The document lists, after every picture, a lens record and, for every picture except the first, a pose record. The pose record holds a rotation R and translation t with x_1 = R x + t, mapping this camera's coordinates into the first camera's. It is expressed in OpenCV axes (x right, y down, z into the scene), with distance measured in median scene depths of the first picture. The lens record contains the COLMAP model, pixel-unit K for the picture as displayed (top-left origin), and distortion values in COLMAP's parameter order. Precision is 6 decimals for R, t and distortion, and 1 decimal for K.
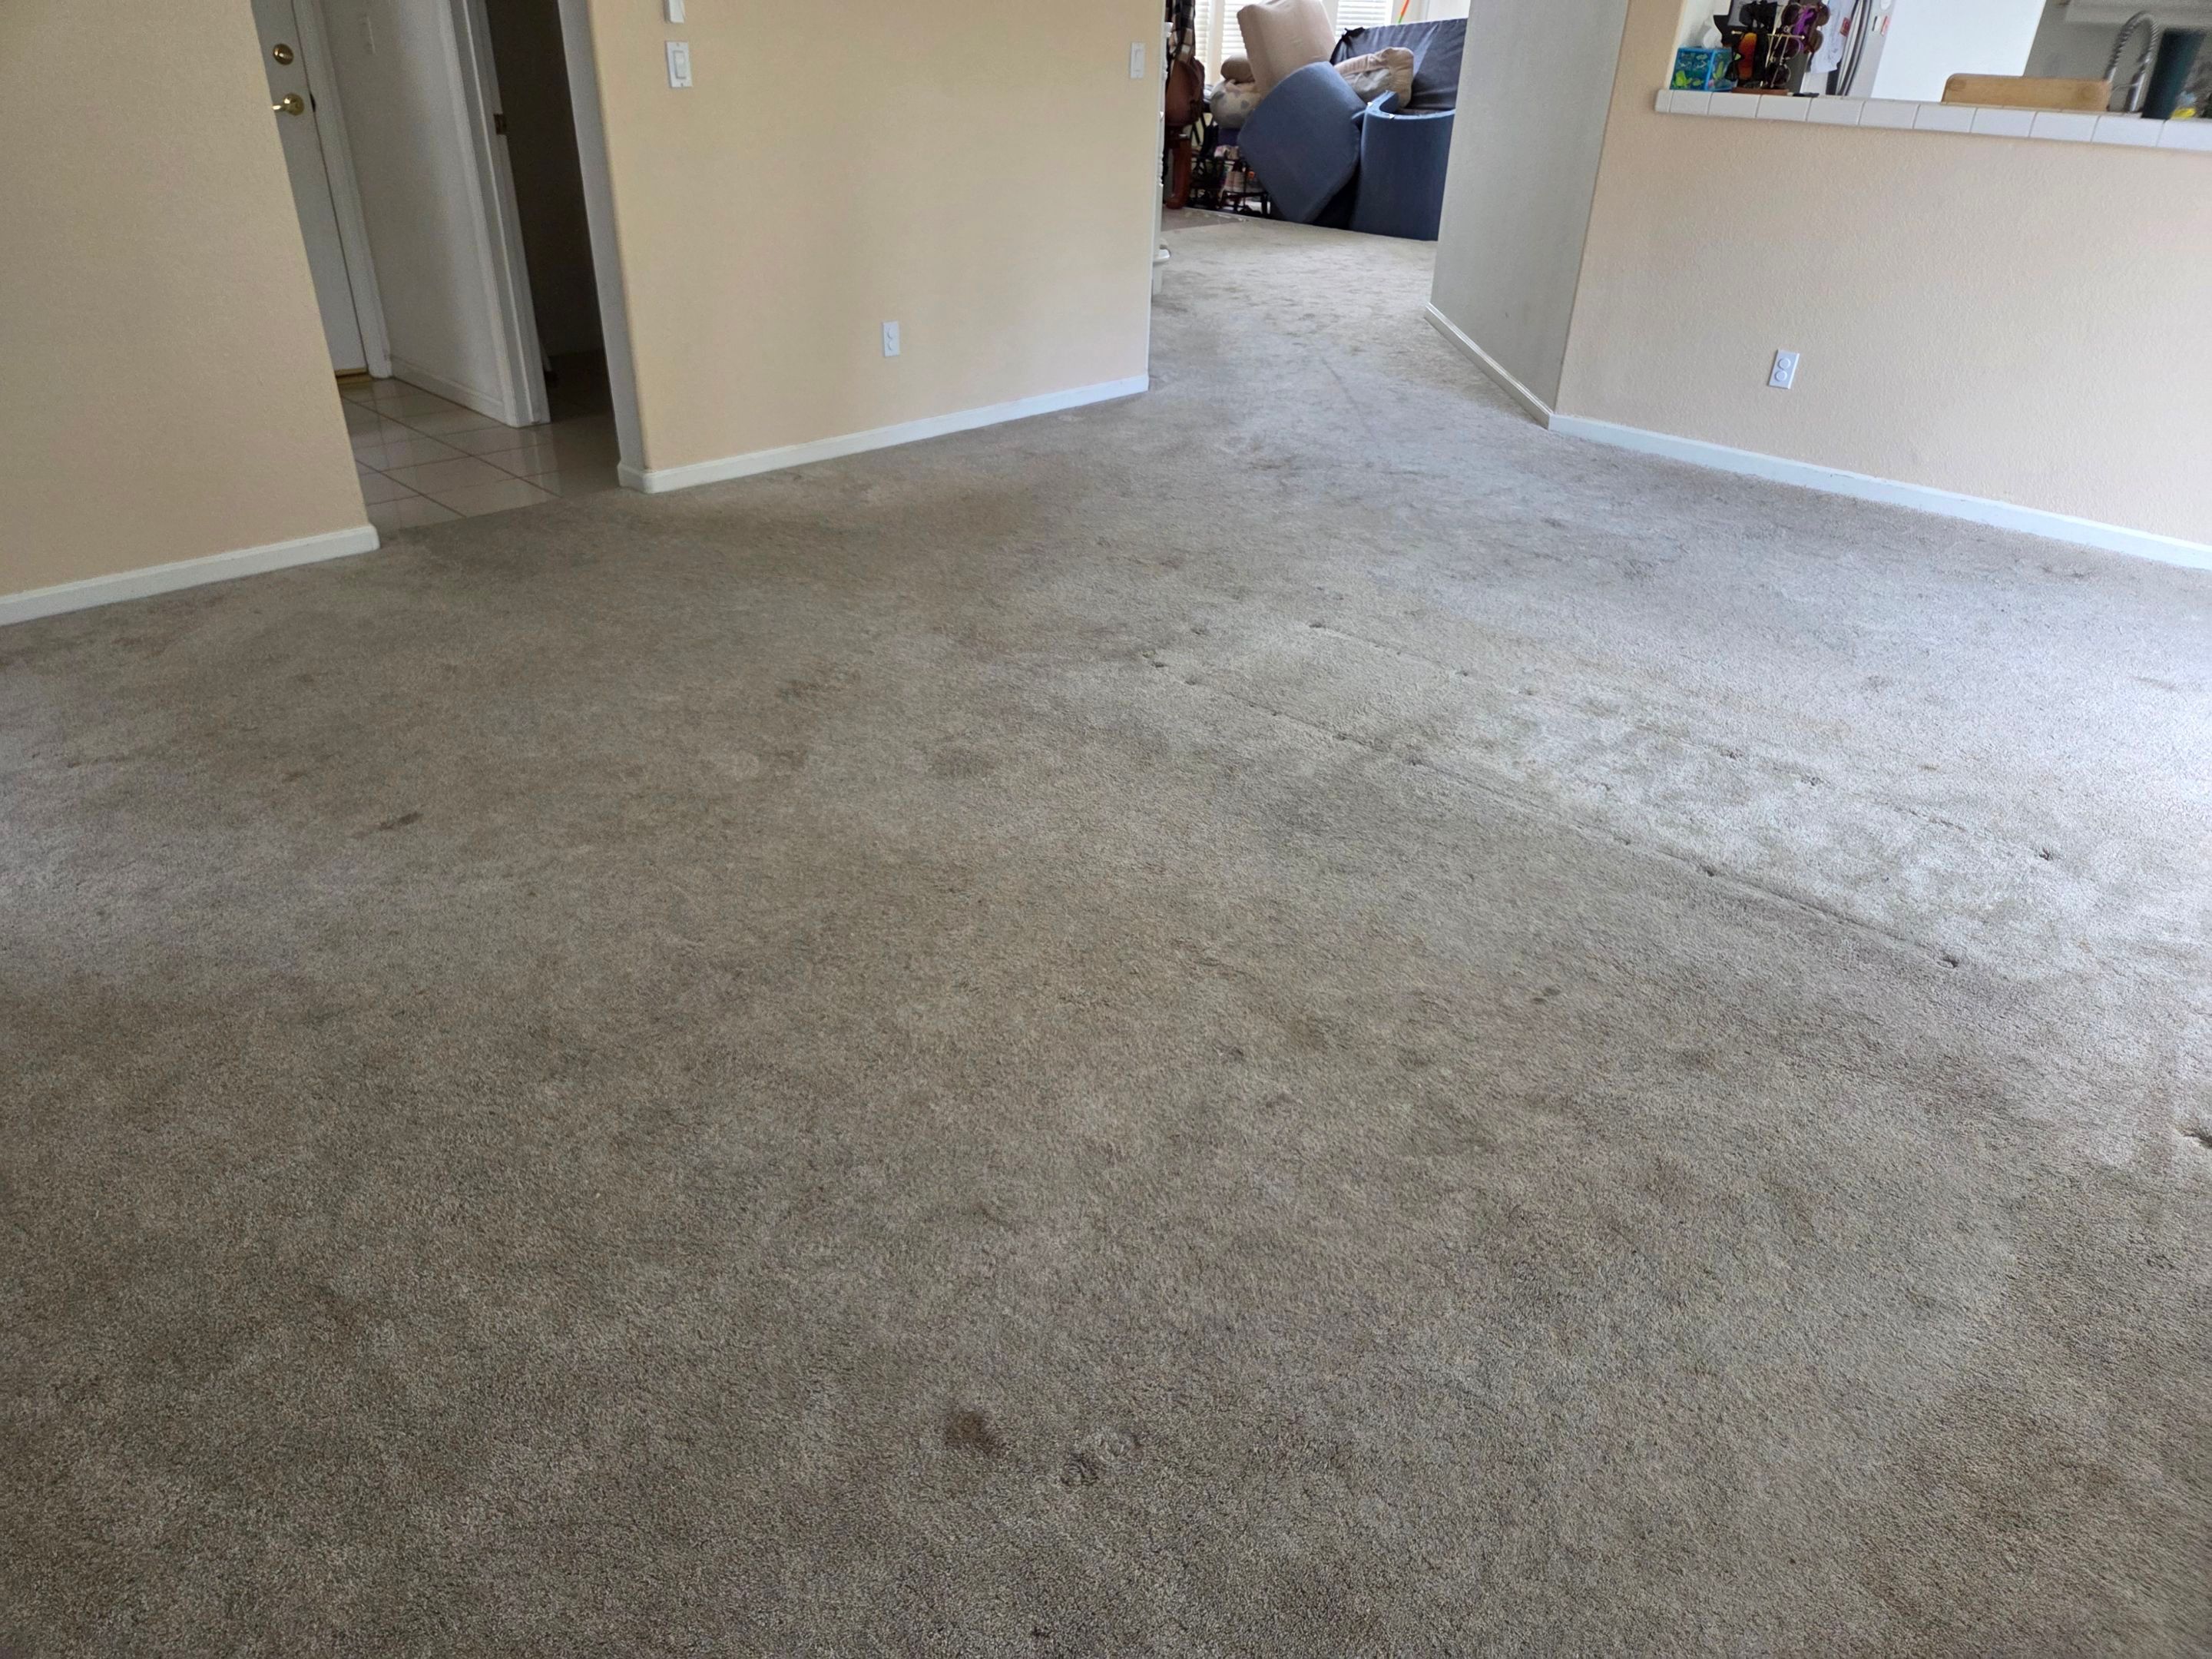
lens RADIAL K [[1469.8, 0, 1106.0], [0, 1469.8, 829.5], [0, 0, 1]] dist [0.085488, -0.079687]
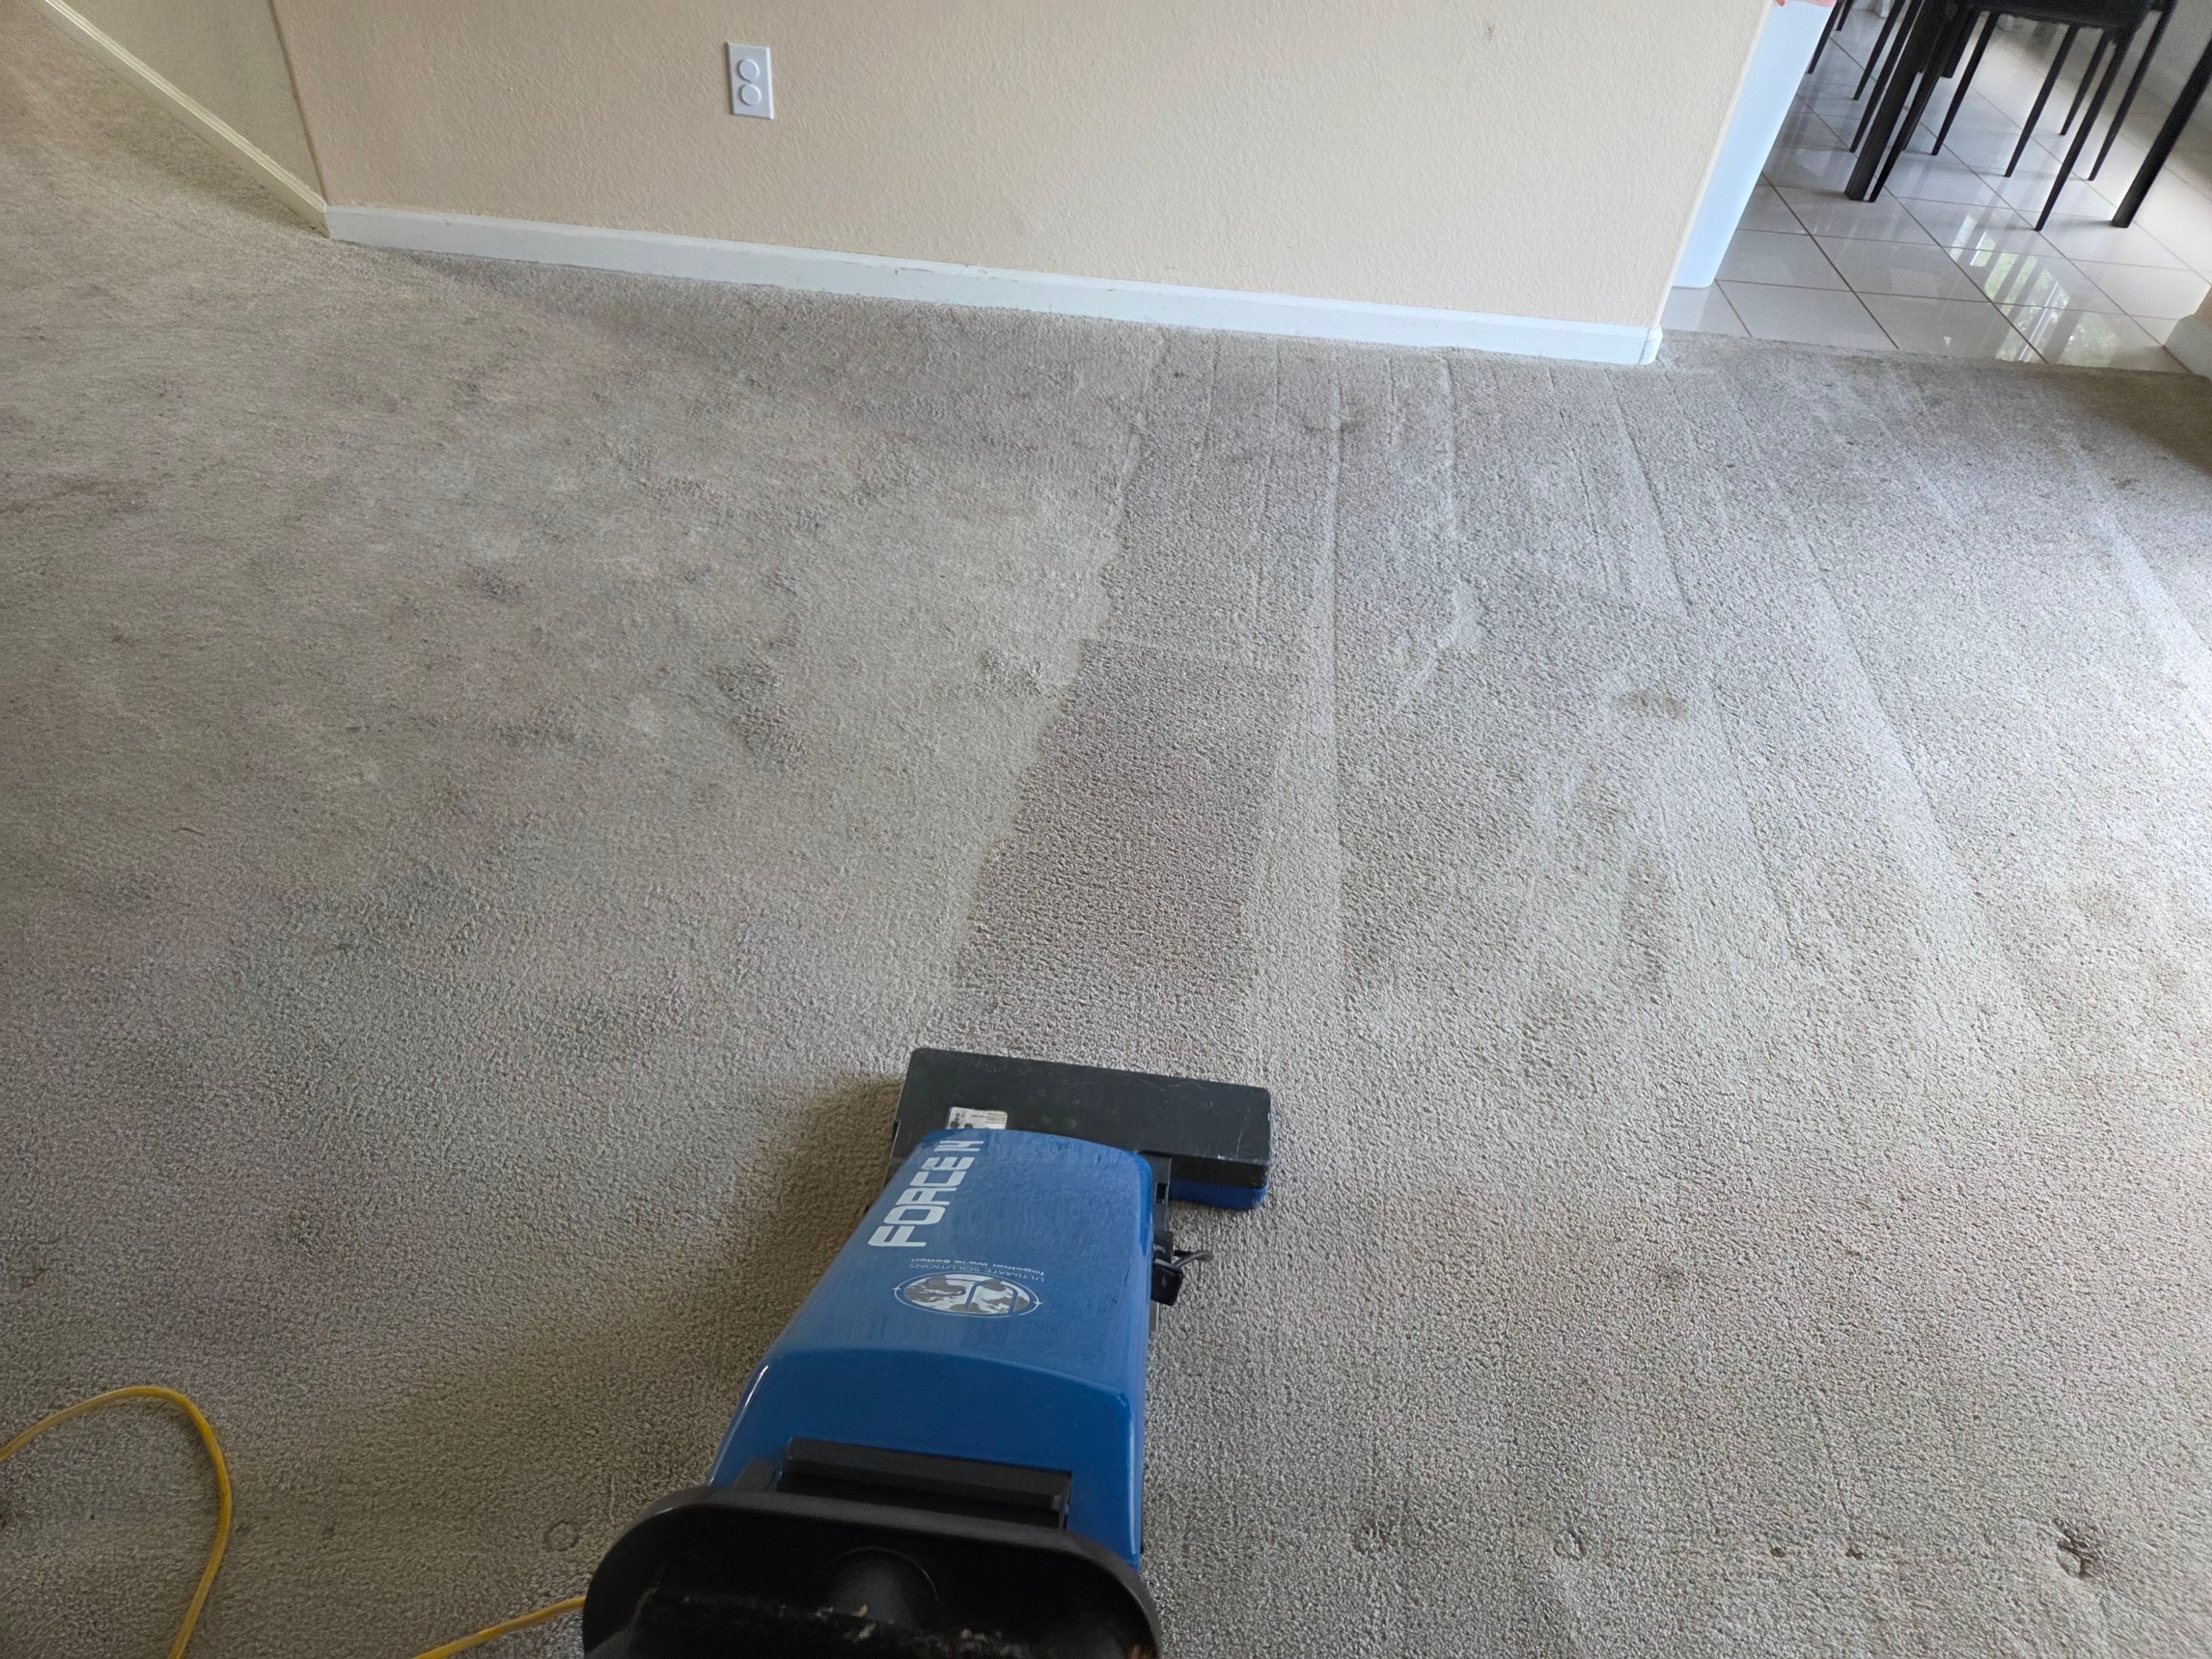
lens RADIAL K [[1469.8, 0, 1106.0], [0, 1469.8, 829.5], [0, 0, 1]] dist [0.085488, -0.079687]
pose [[0.731950, -0.442269, 0.518312, 0.273669], [0.276120, 0.887977, 0.367769, -0.401647], [-0.622902, -0.126072, 0.772075, 0.841923]]
